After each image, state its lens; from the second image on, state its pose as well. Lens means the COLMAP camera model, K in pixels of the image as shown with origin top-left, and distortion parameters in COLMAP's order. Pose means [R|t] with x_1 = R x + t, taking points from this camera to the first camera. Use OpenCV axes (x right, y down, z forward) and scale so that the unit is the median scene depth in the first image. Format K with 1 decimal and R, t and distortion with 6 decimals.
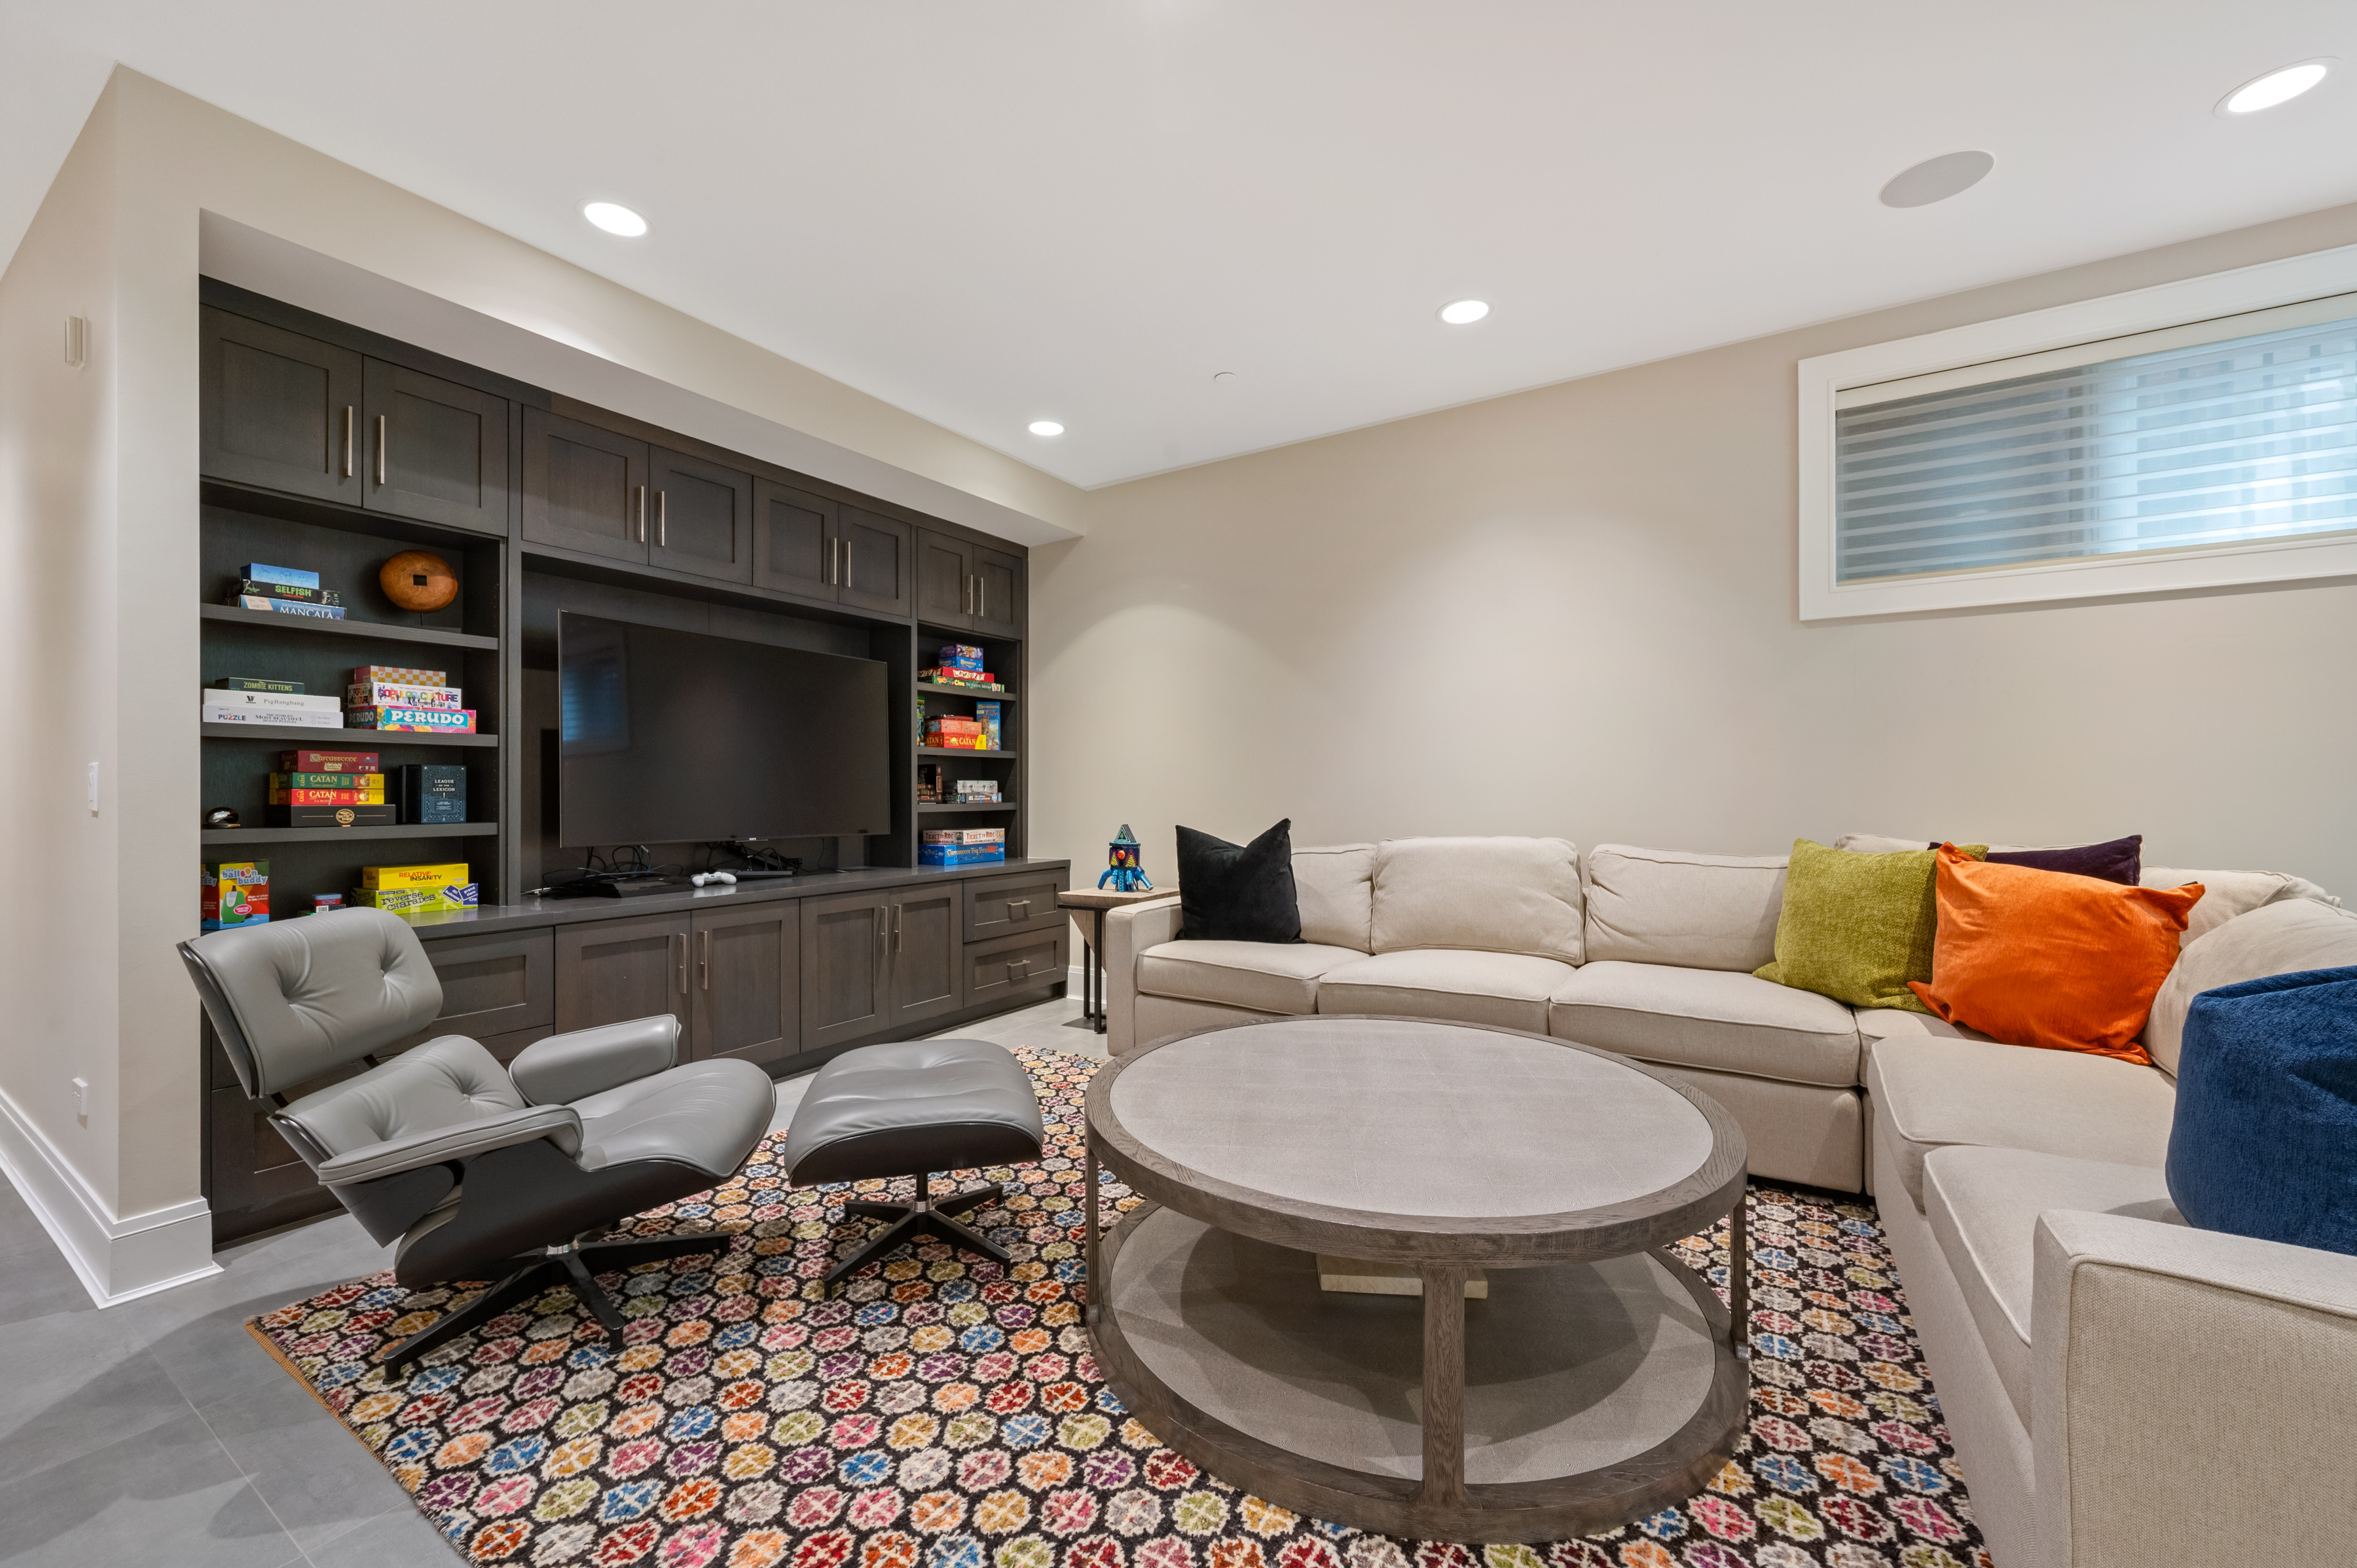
lens RADIAL K [[923.7, 0, 1176.6], [0, 923.7, 785.8], [0, 0, 1]] dist [-0.000554, -0.000179]
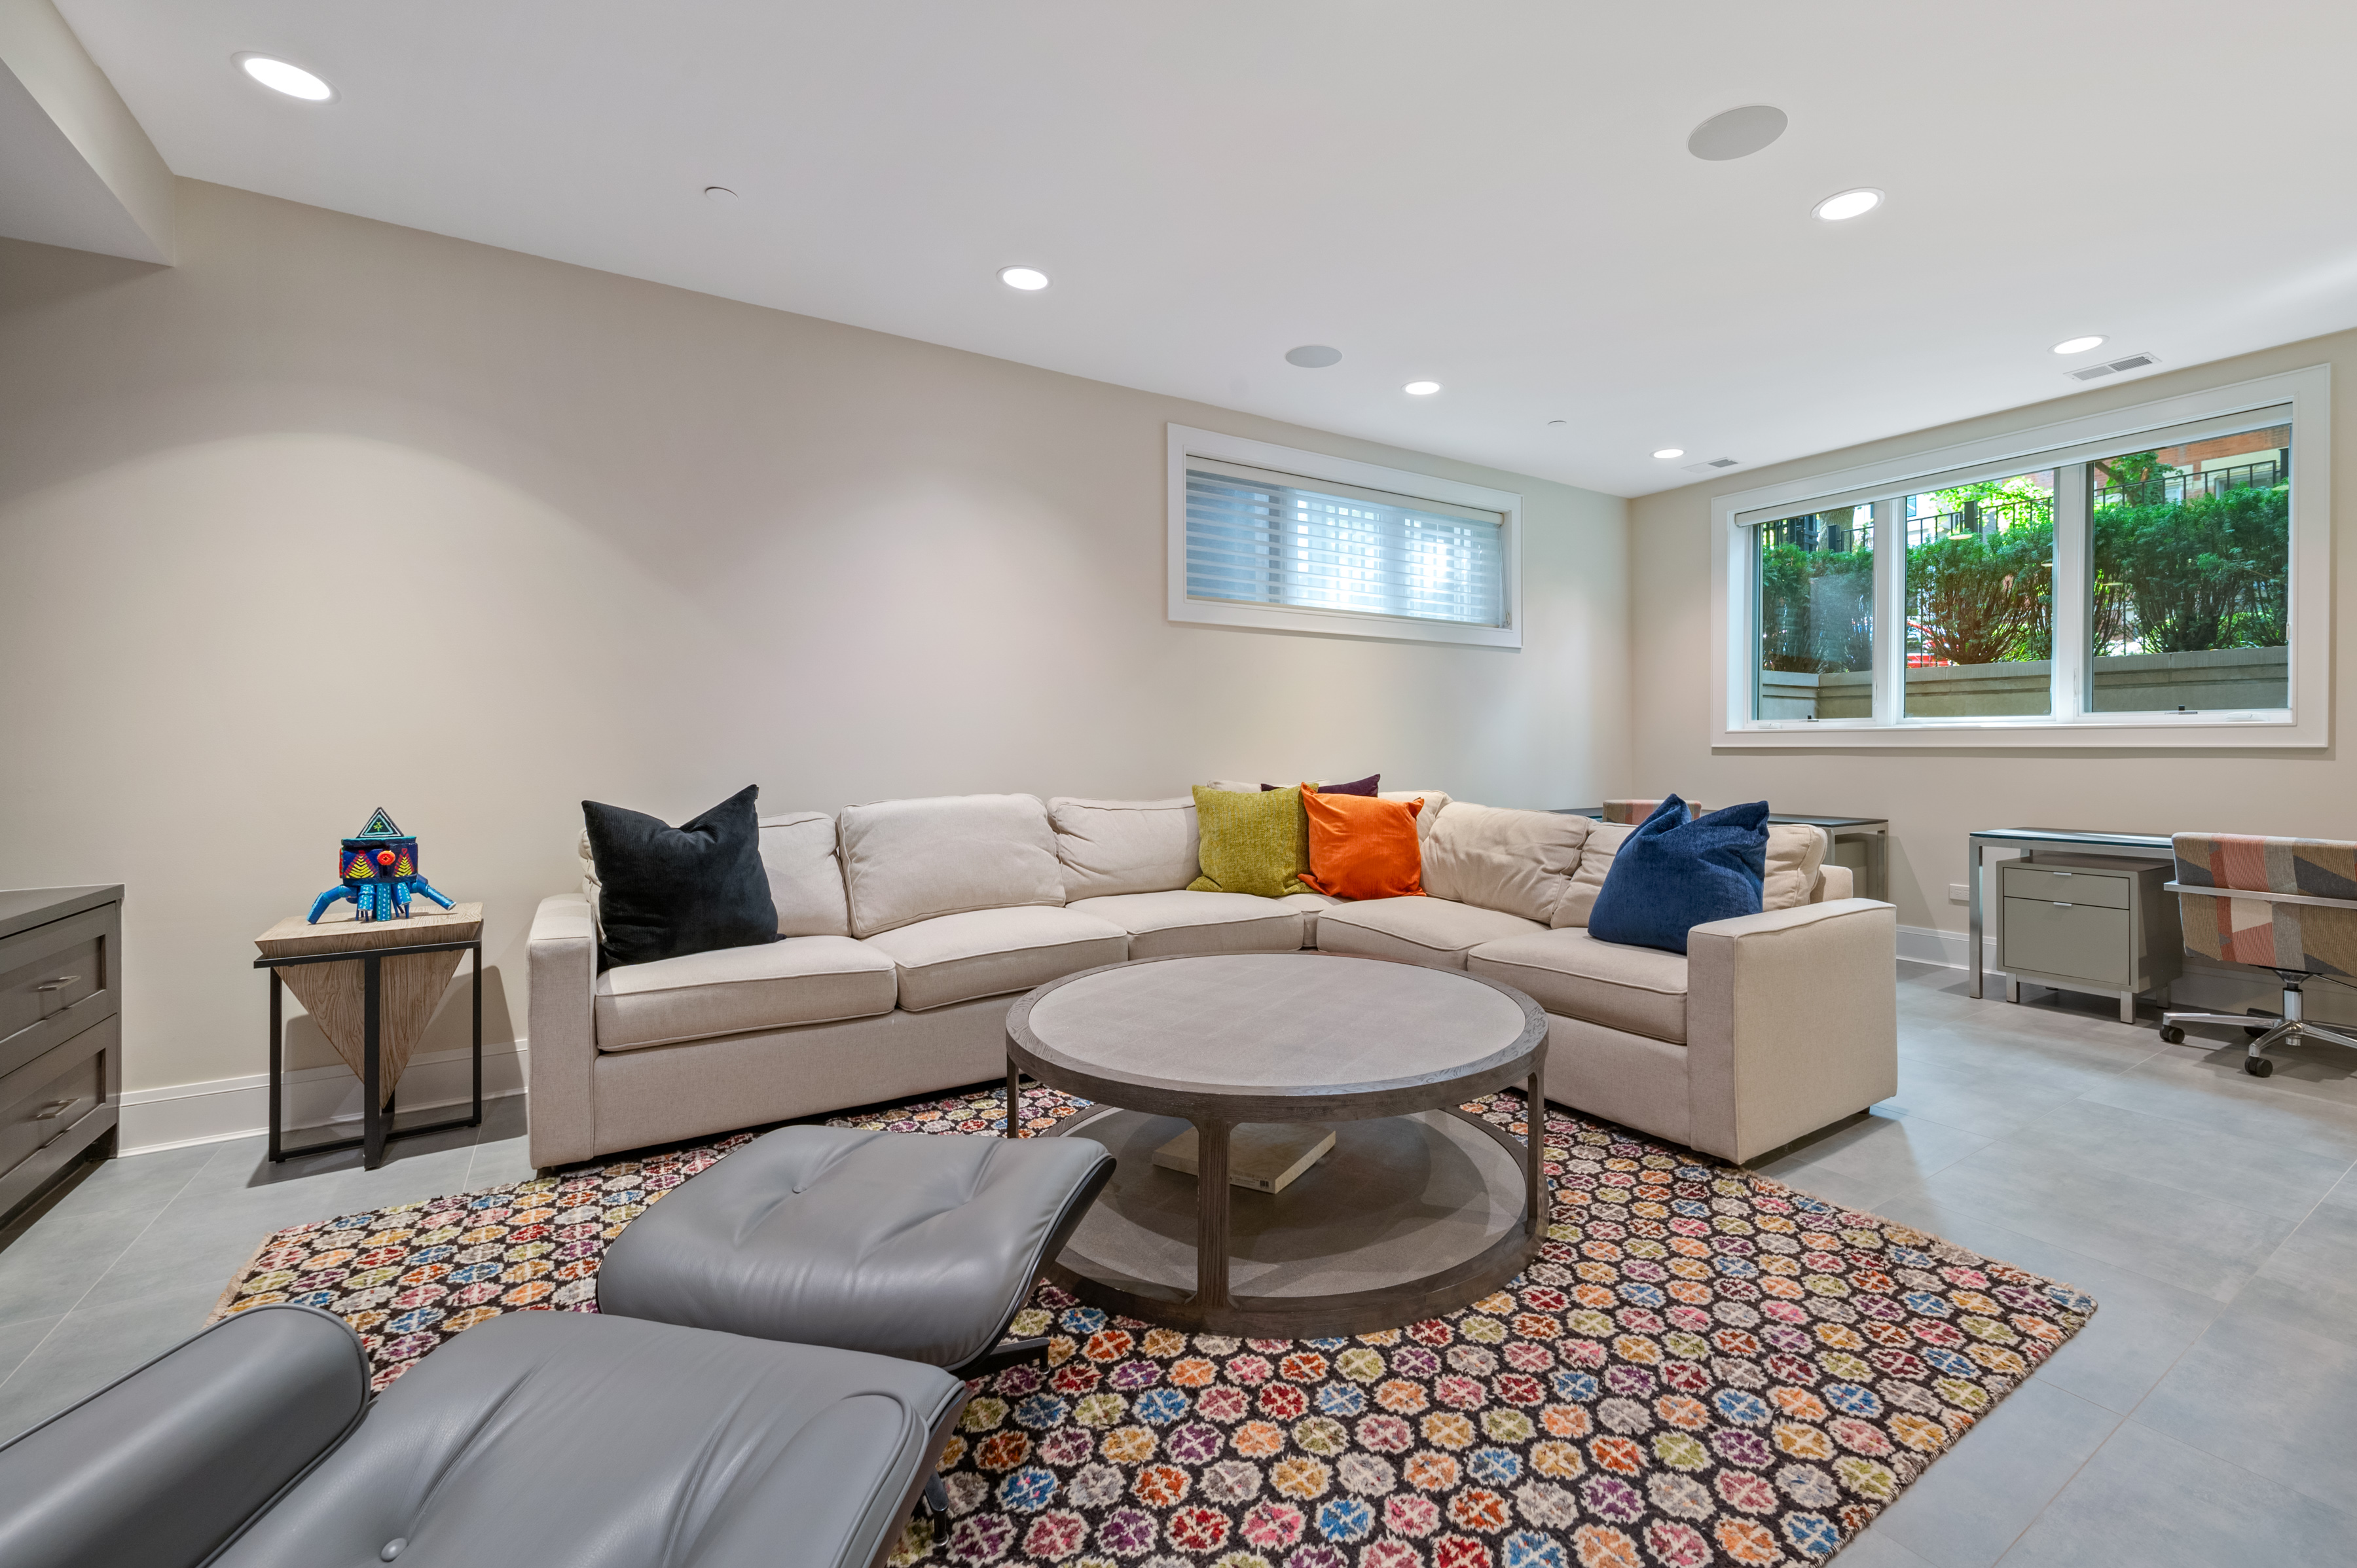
lens RADIAL K [[989.2, 0, 1248.4], [0, 989.2, 744.9], [0, 0, 1]] dist [0.002656, 0.000120]
pose [[0.402767, 0.005287, 0.915287, -0.740459], [-0.003478, 0.999985, -0.004246, 0.005391], [-0.915296, -0.001473, 0.402779, 0.422663]]
